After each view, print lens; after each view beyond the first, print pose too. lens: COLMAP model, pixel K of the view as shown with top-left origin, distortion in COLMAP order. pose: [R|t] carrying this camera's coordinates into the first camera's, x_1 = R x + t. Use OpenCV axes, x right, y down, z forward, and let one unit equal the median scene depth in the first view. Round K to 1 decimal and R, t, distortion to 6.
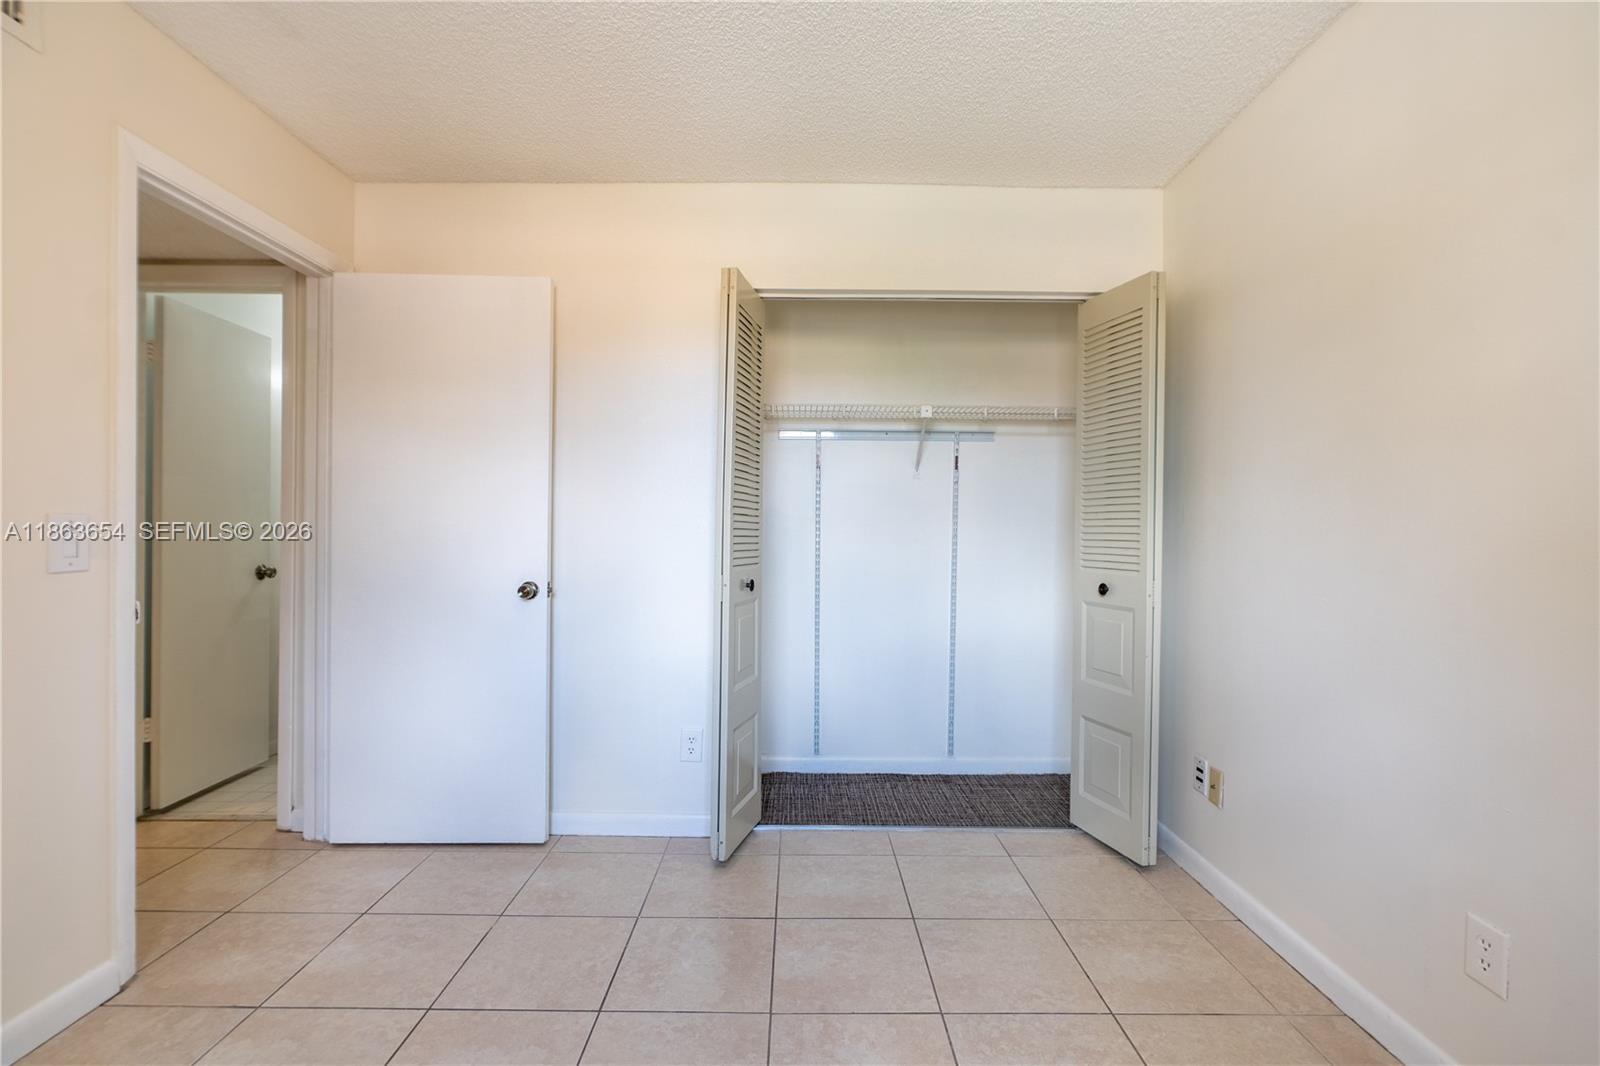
lens RADIAL K [[706.4, 0, 802.7], [0, 706.4, 529.1], [0, 0, 1]] dist [-0.011569, 0.004406]
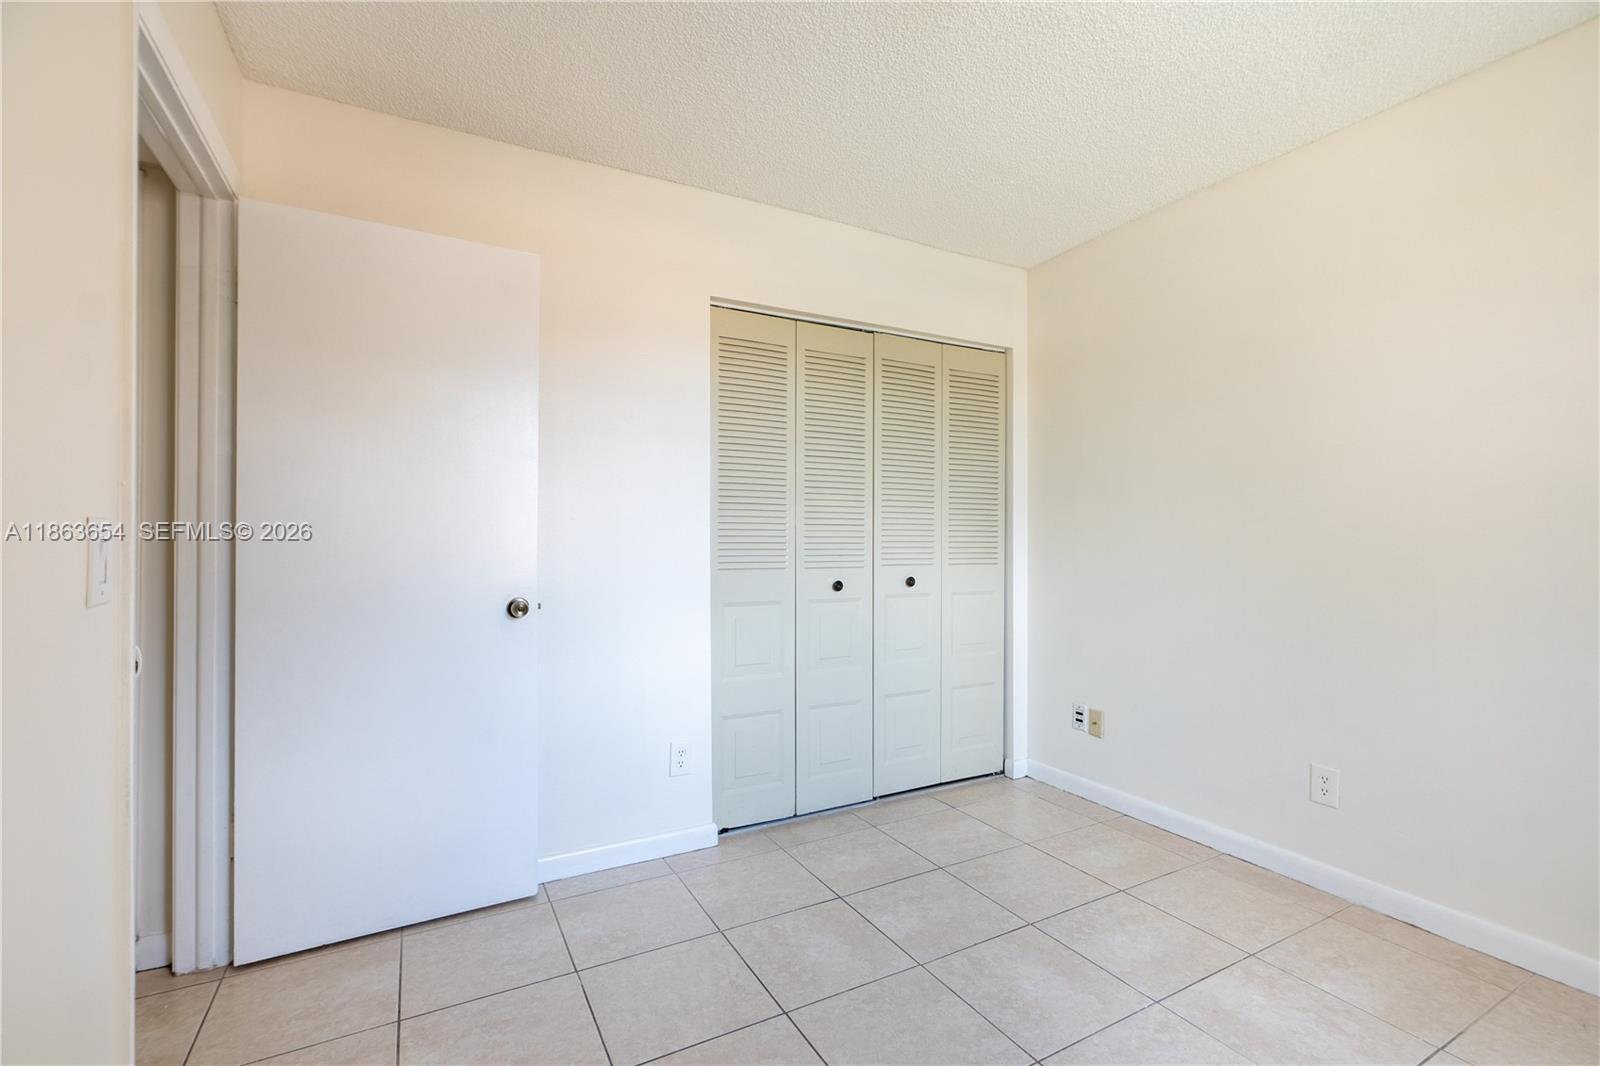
lens RADIAL K [[706.4, 0, 808.1], [0, 706.4, 531.9], [0, 0, 1]] dist [-0.011569, 0.004406]
pose [[0.878906, -0.005140, 0.476968, -0.533798], [0.009223, 0.999938, -0.006220, 0.001004], [-0.476906, 0.009866, 0.878899, 0.065484]]
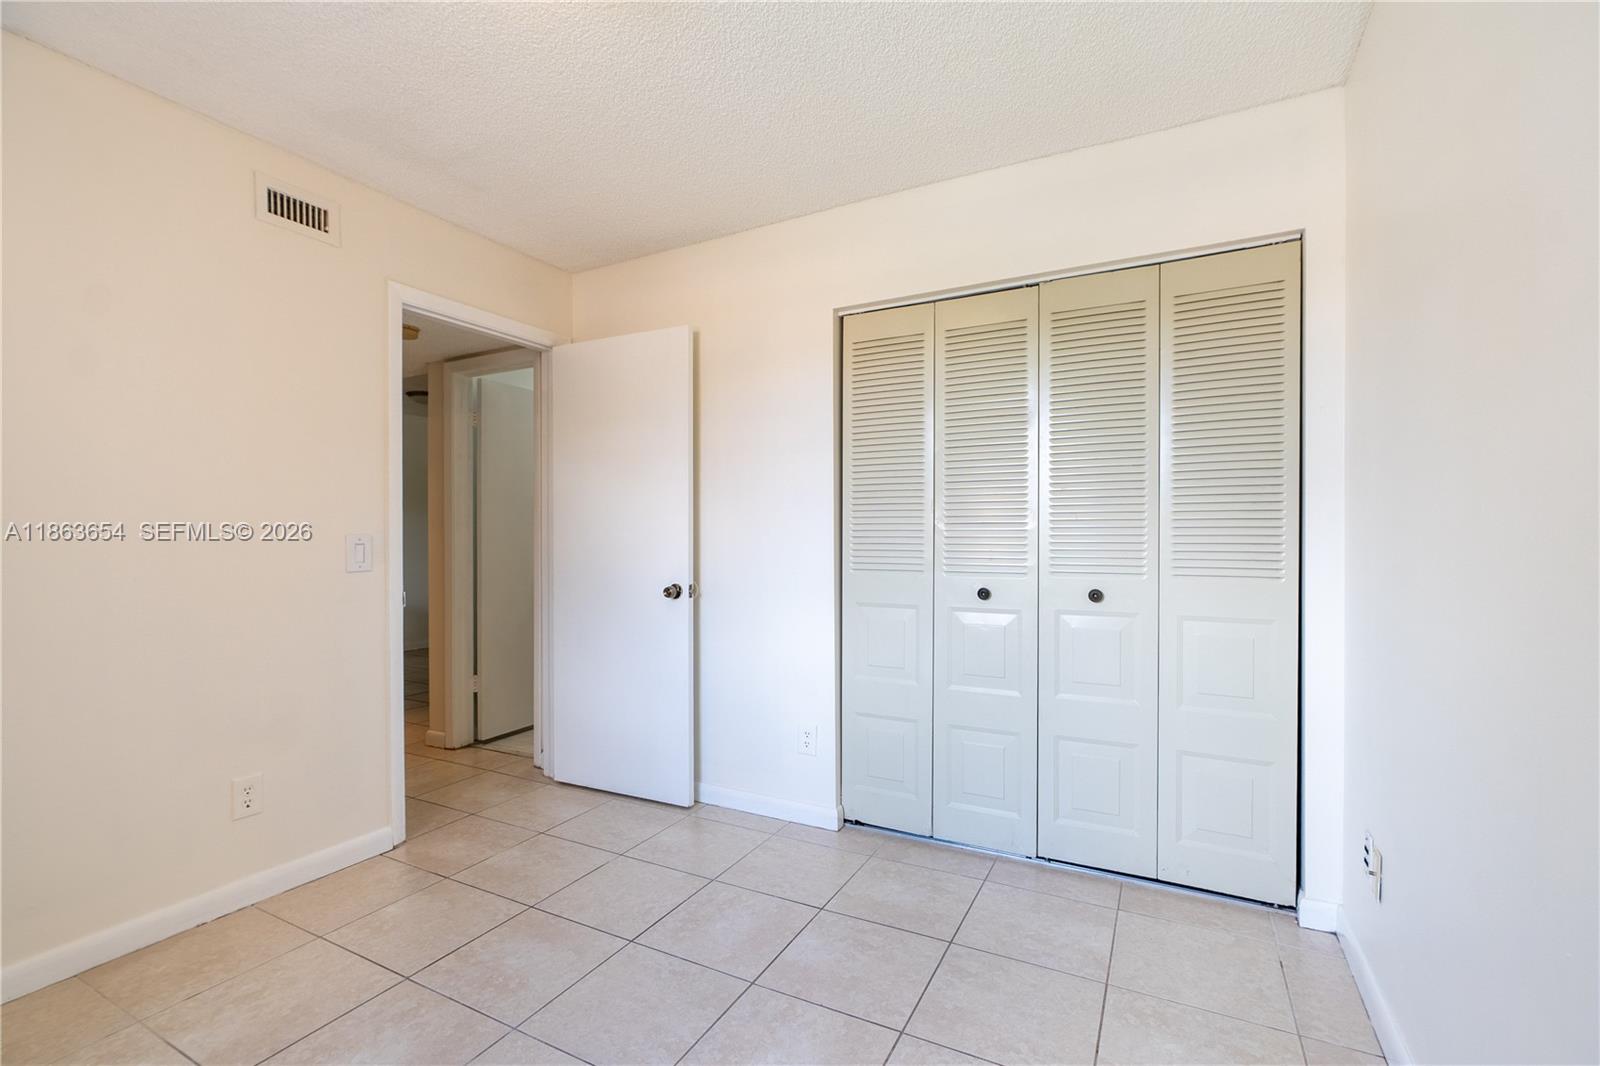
lens RADIAL K [[706.4, 0, 803.1], [0, 706.4, 536.3], [0, 0, 1]] dist [-0.011569, 0.004406]
pose [[0.883630, -0.014319, -0.467966, 0.393676], [0.013854, 0.999894, -0.004436, 0.001953], [0.467980, -0.002563, 0.883735, 0.054929]]
